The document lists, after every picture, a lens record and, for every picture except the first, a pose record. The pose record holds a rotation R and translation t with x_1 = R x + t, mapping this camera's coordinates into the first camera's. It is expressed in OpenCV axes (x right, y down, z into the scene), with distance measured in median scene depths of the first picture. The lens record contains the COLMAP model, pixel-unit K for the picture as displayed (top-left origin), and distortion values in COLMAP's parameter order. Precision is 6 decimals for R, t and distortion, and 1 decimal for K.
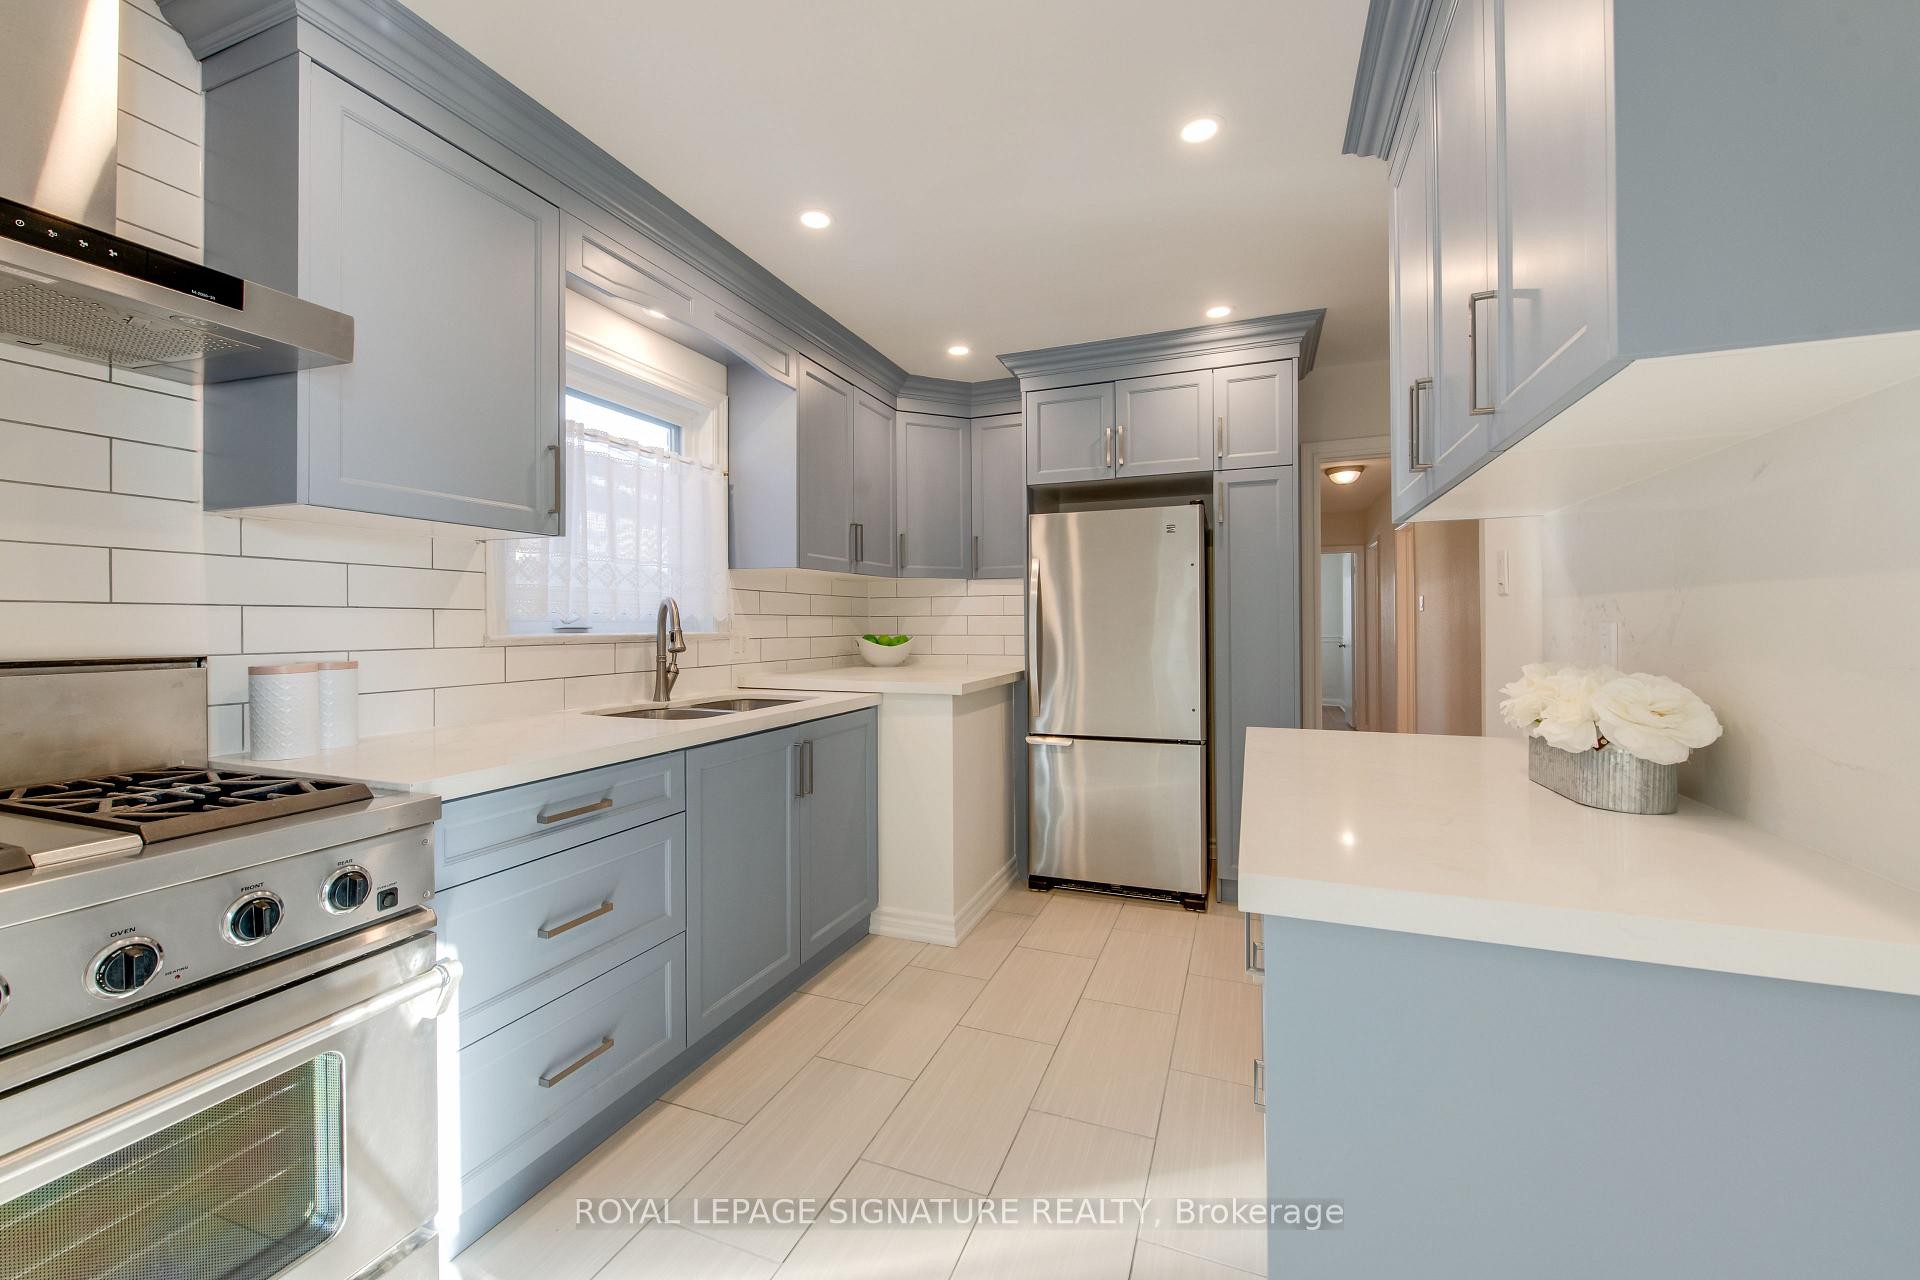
lens RADIAL K [[779.6, 0, 960.4], [0, 779.6, 619.2], [0, 0, 1]] dist [-0.000199, -0.000458]
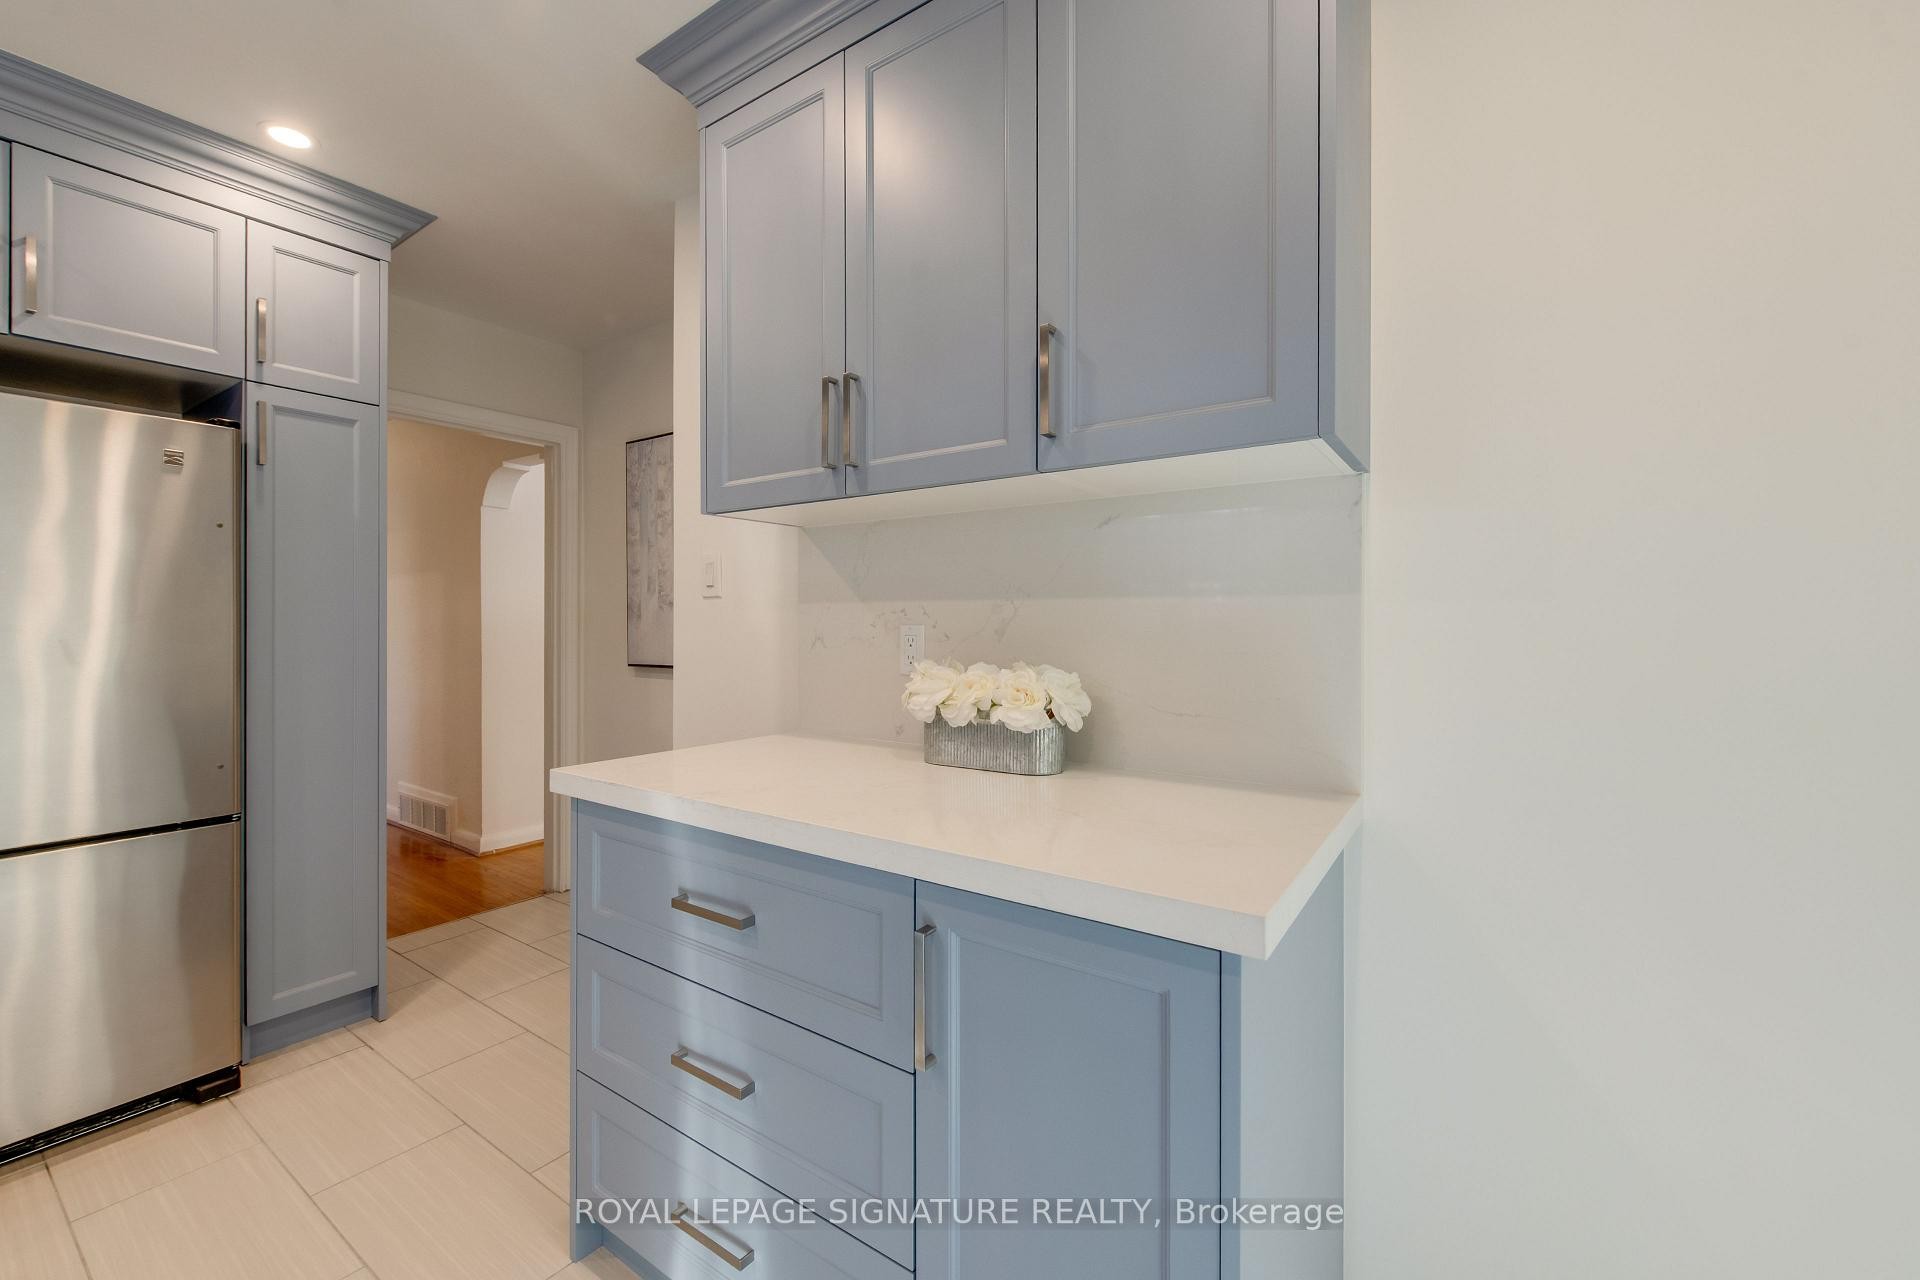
lens RADIAL K [[779.6, 0, 960.4], [0, 779.6, 619.2], [0, 0, 1]] dist [-0.000199, -0.000458]
pose [[0.239013, 0.005988, 0.970998, -0.147531], [-0.008796, 0.999953, -0.004001, -0.000010], [-0.970977, -0.007584, 0.239054, 0.292848]]
